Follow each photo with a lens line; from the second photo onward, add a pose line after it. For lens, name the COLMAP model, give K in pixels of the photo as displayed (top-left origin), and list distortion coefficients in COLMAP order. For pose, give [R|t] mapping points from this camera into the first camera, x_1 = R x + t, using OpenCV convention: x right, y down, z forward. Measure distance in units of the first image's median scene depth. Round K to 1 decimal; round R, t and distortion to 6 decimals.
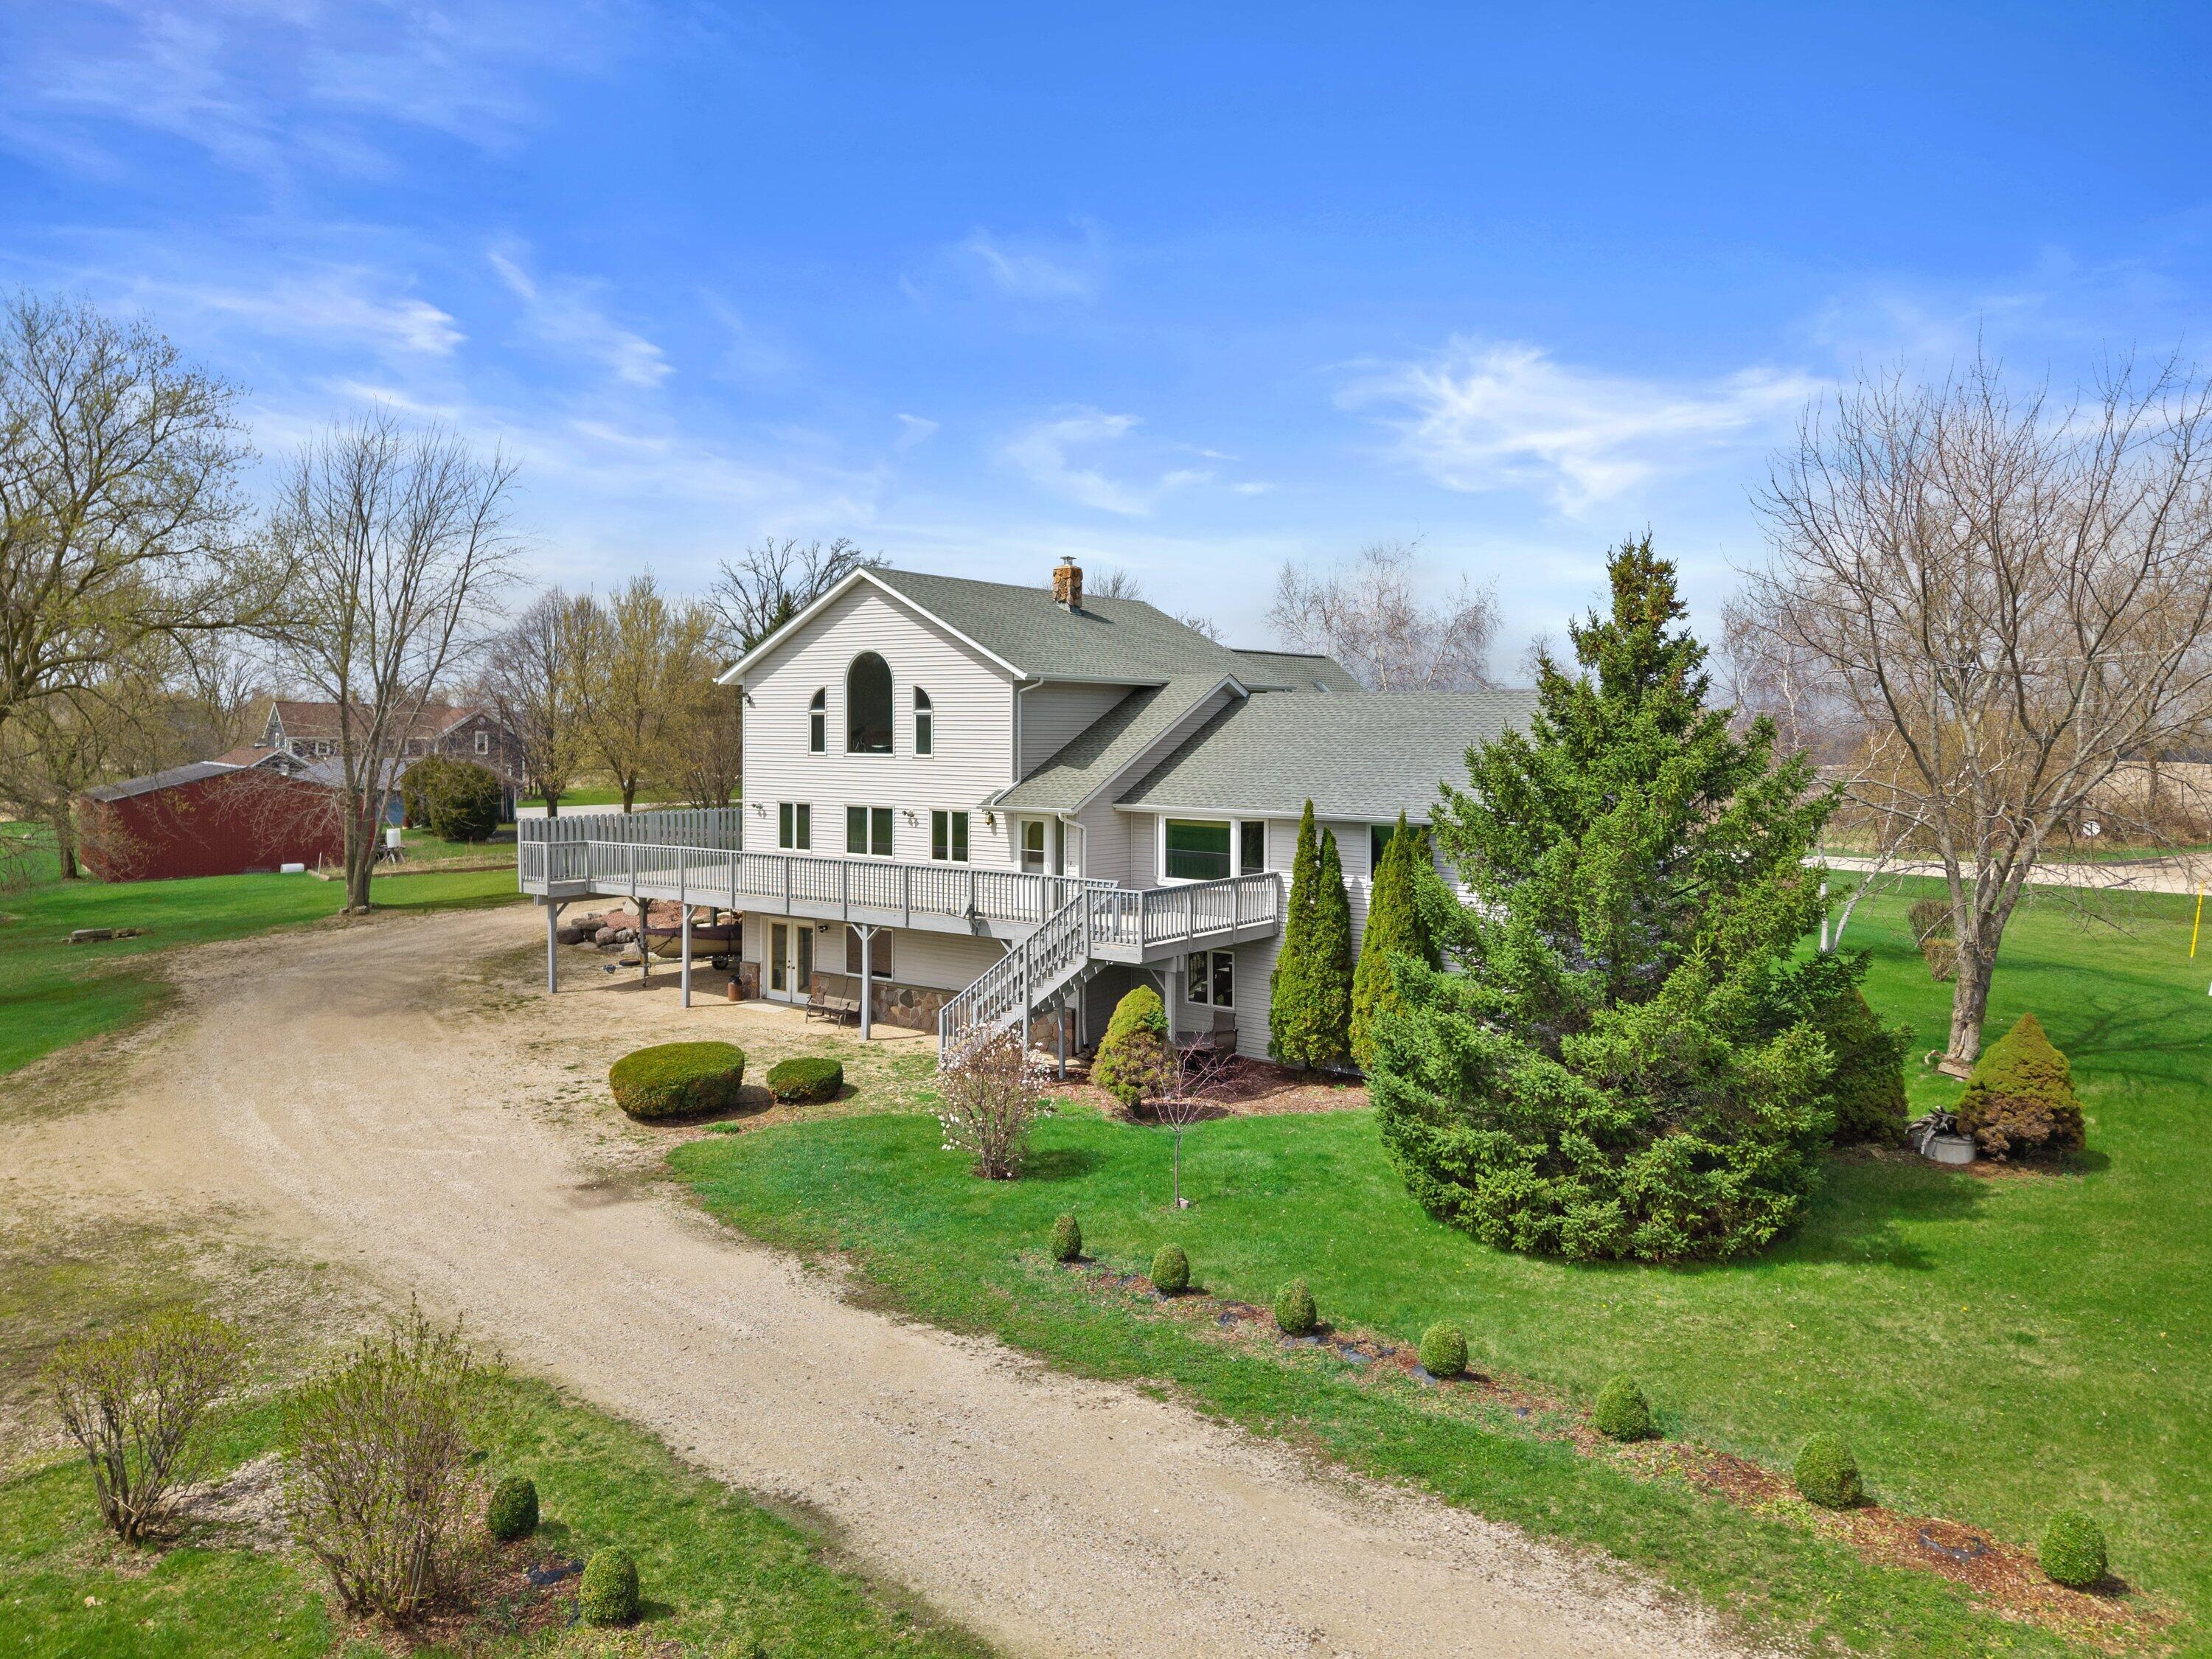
lens RADIAL K [[1500.6, 0, 1110.9], [0, 1500.6, 757.8], [0, 0, 1]] dist [0.156552, -0.343903]
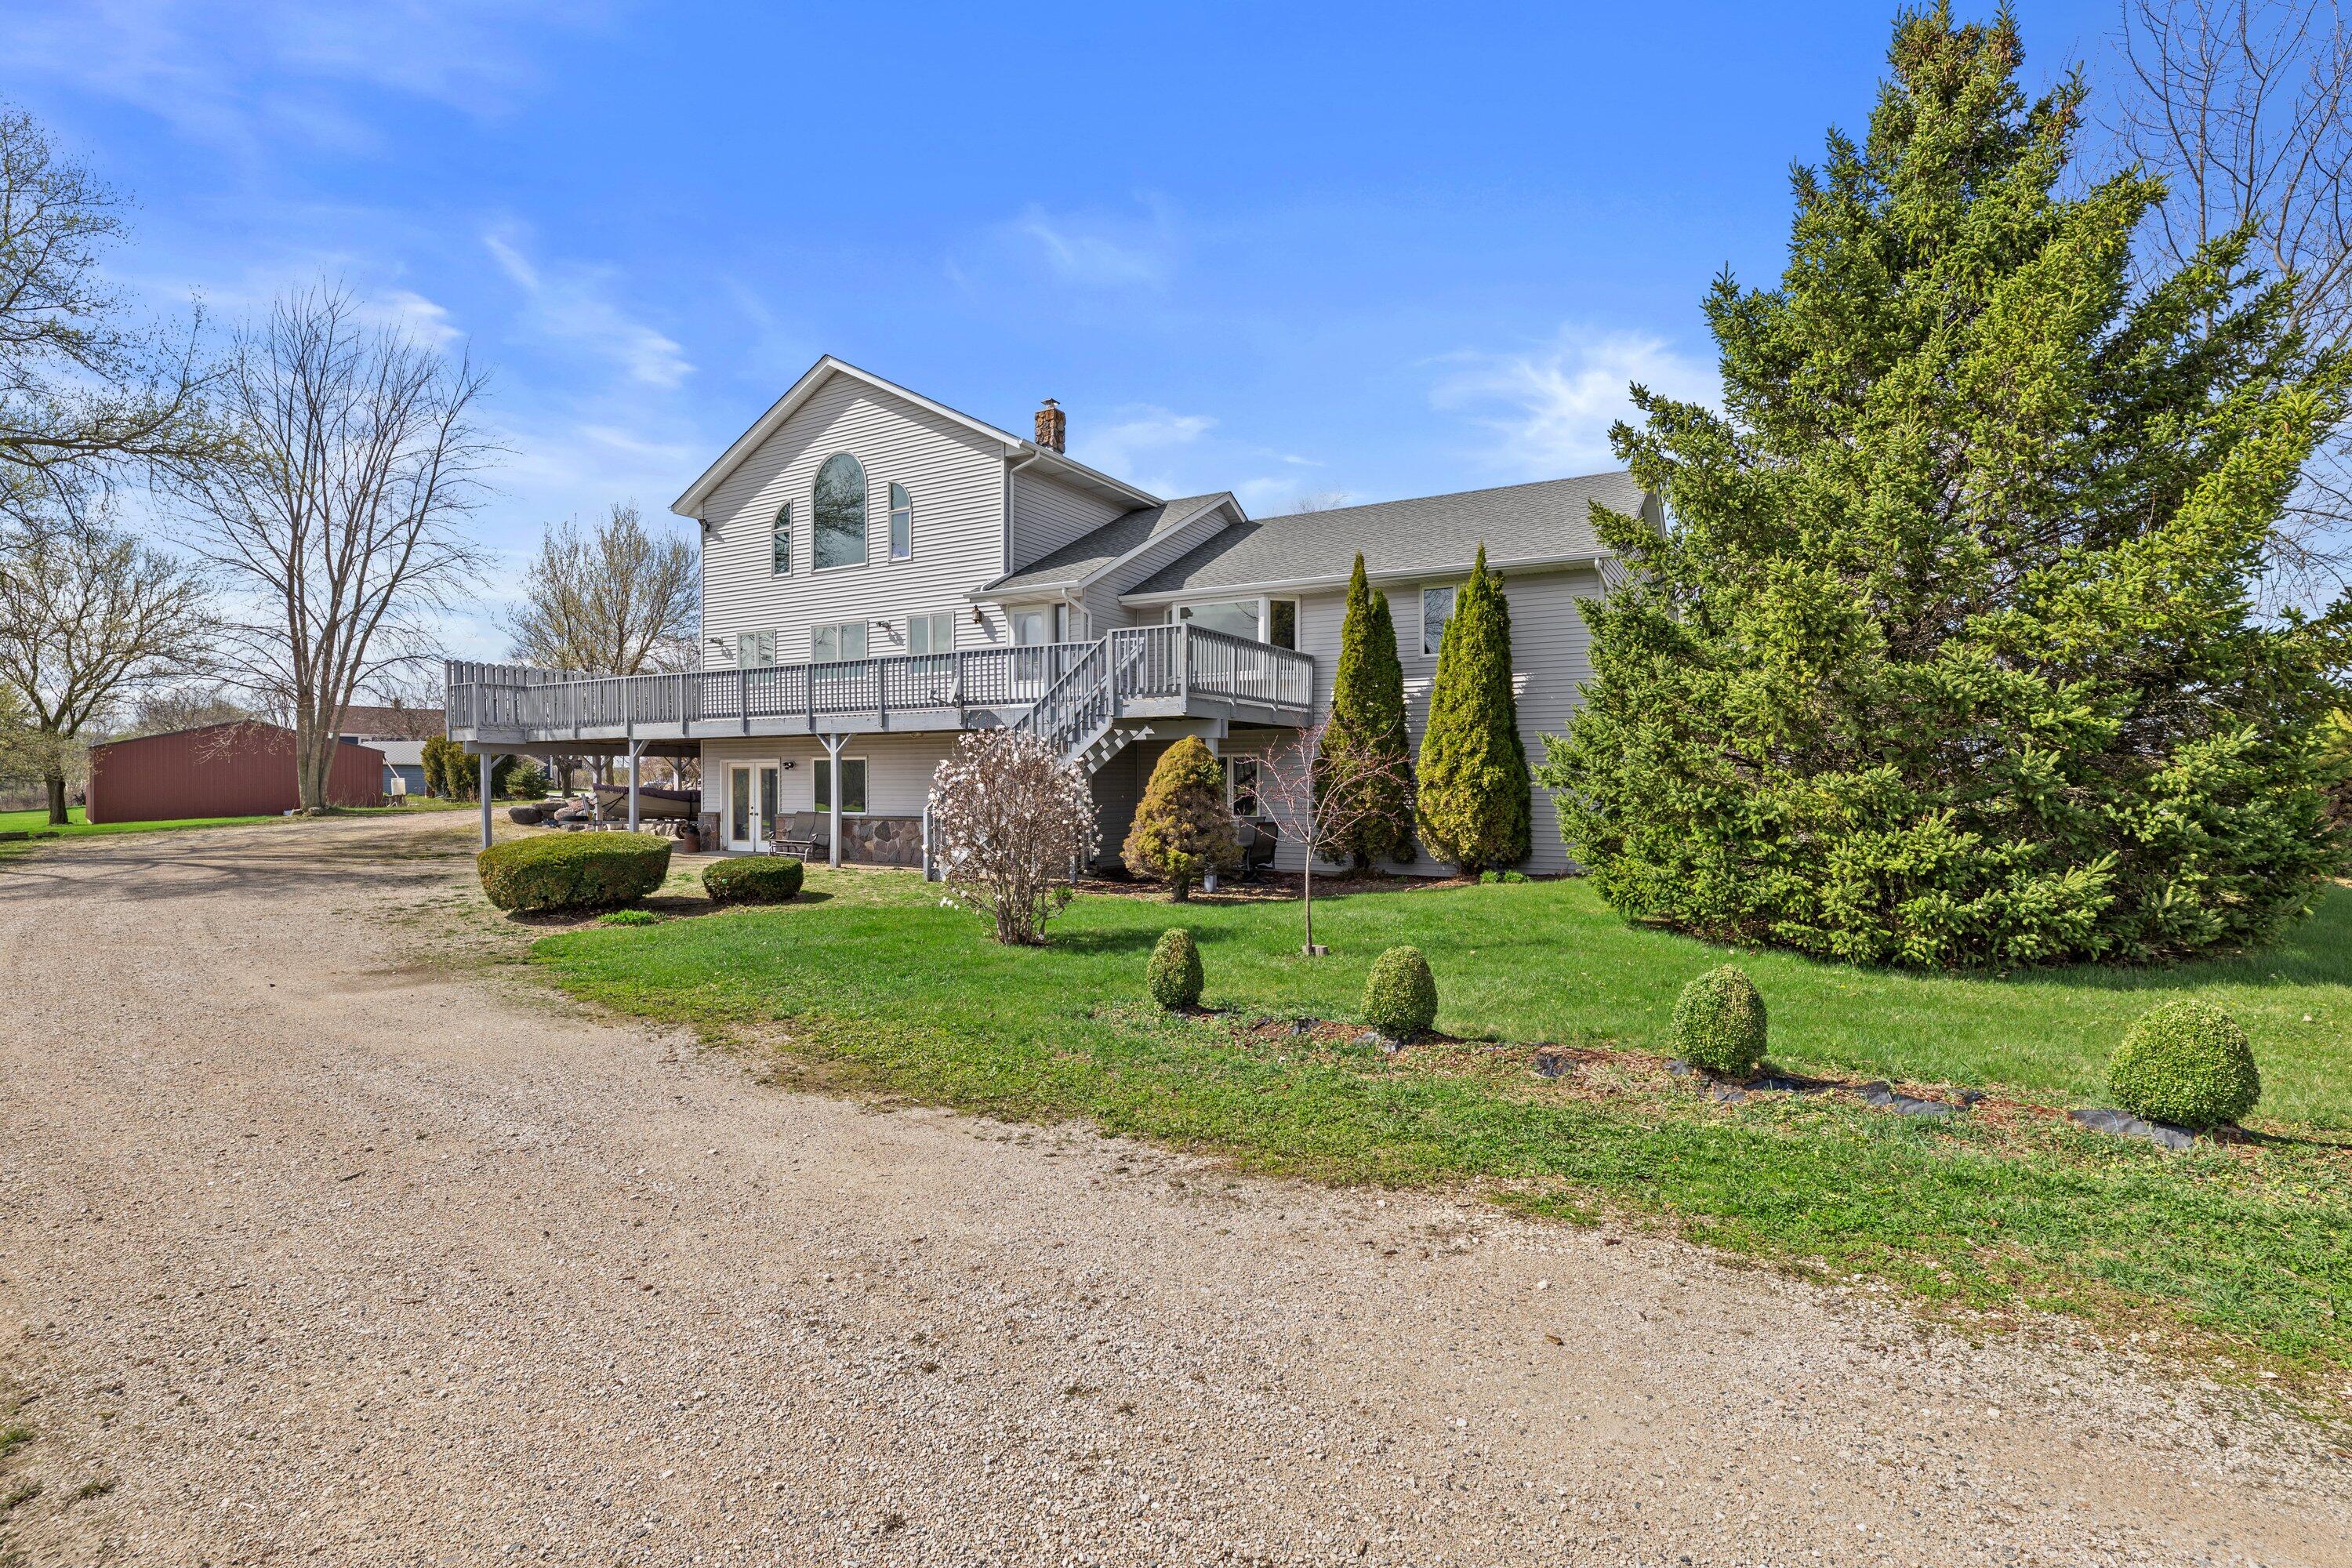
lens RADIAL K [[1088.2, 0, 1176.0], [0, 1088.2, 784.0], [0, 0, 1]] dist [0.002124, -0.000039]
pose [[0.991354, -0.005208, 0.131114, -0.061399], [0.007082, 0.999879, -0.013830, 0.184762], [-0.131026, 0.014639, 0.991271, 0.436304]]
